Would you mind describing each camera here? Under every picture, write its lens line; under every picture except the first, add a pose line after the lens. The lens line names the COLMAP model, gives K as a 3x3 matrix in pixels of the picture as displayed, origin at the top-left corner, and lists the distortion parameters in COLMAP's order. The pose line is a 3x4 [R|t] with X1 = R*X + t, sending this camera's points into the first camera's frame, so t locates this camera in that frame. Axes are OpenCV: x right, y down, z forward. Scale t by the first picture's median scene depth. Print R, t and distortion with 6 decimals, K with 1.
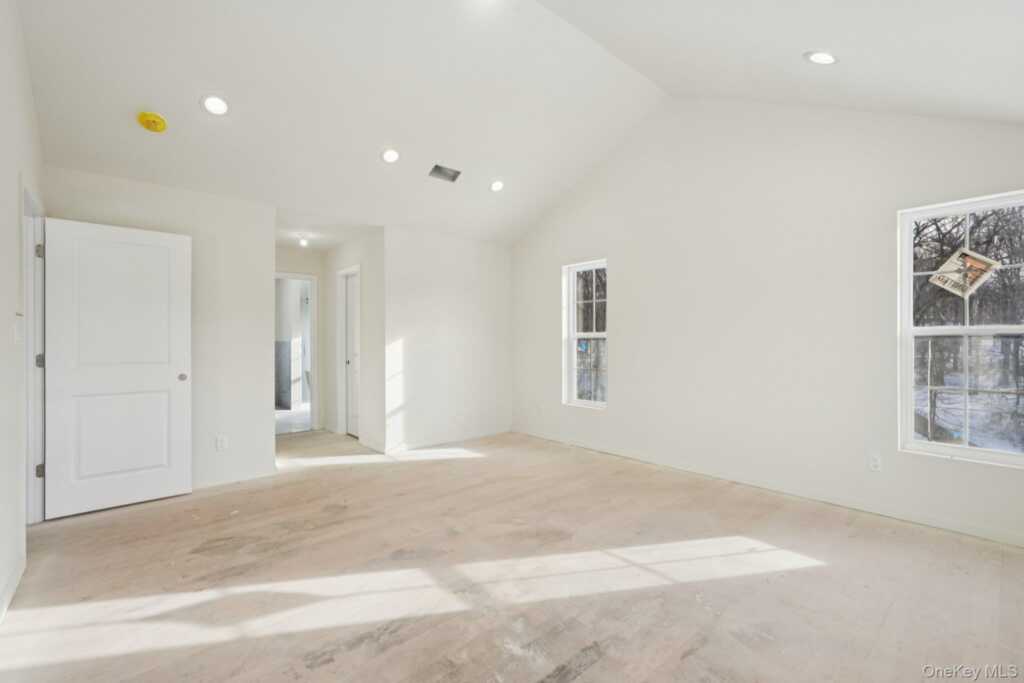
lens RADIAL K [[439.2, 0, 498.0], [0, 439.2, 343.5], [0, 0, 1]] dist [-0.003076, -0.000174]
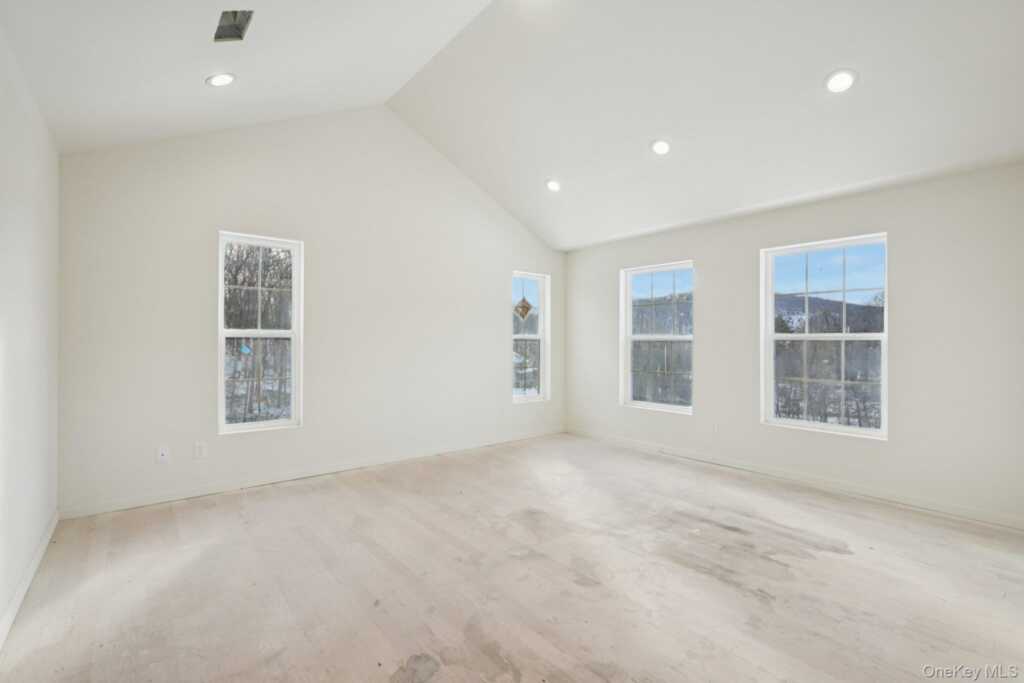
lens RADIAL K [[461.8, 0, 513.1], [0, 461.8, 338.3], [0, 0, 1]] dist [-0.007942, -0.000151]
pose [[0.015934, 0.011094, 0.999811, -1.058327], [0.000962, 0.999938, -0.011111, -0.002564], [-0.999873, 0.001139, 0.015923, 1.027867]]
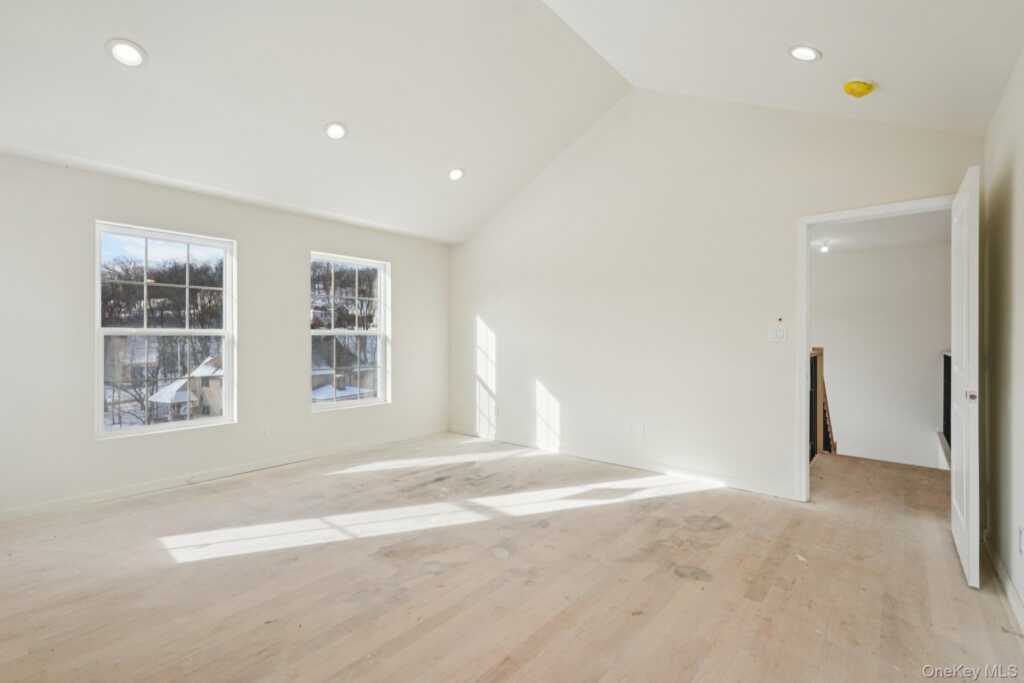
lens RADIAL K [[461.8, 0, 513.1], [0, 461.8, 338.3], [0, 0, 1]] dist [-0.007942, -0.000151]
pose [[-0.986939, 0.004175, -0.161042, 0.039126], [0.002568, 0.999945, 0.010187, -0.017618], [0.161076, 0.009641, -0.986895, 1.972974]]
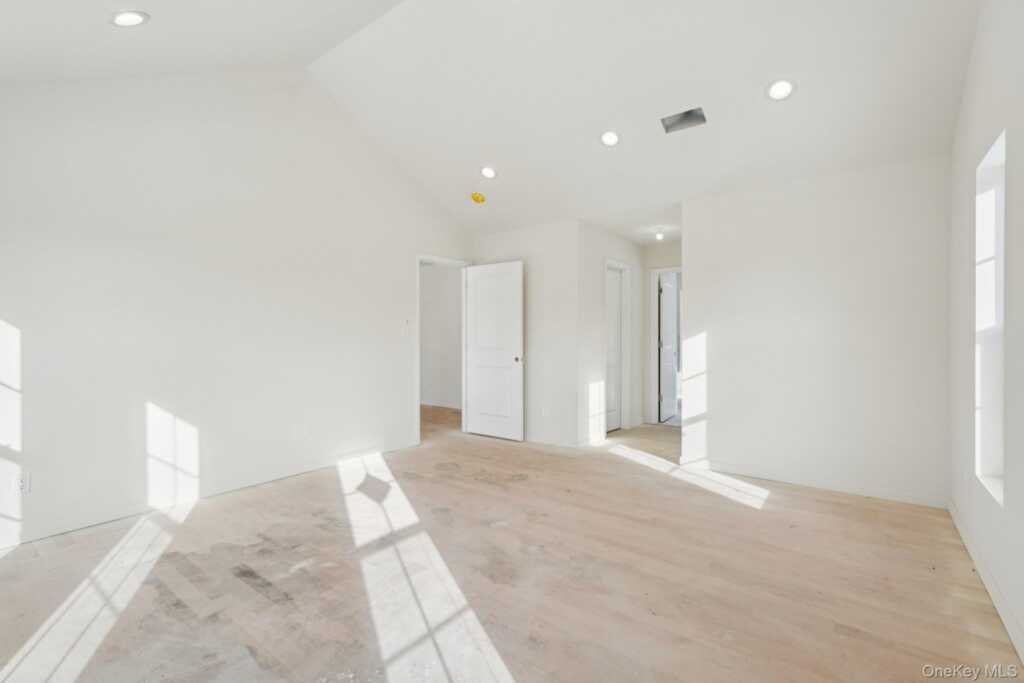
lens RADIAL K [[461.8, 0, 513.1], [0, 461.8, 338.3], [0, 0, 1]] dist [-0.007942, -0.000151]
pose [[0.216032, 0.009761, -0.976337, 0.963206], [-0.004256, 0.999950, 0.009055, -0.009319], [0.976377, 0.002199, 0.216063, 0.828050]]
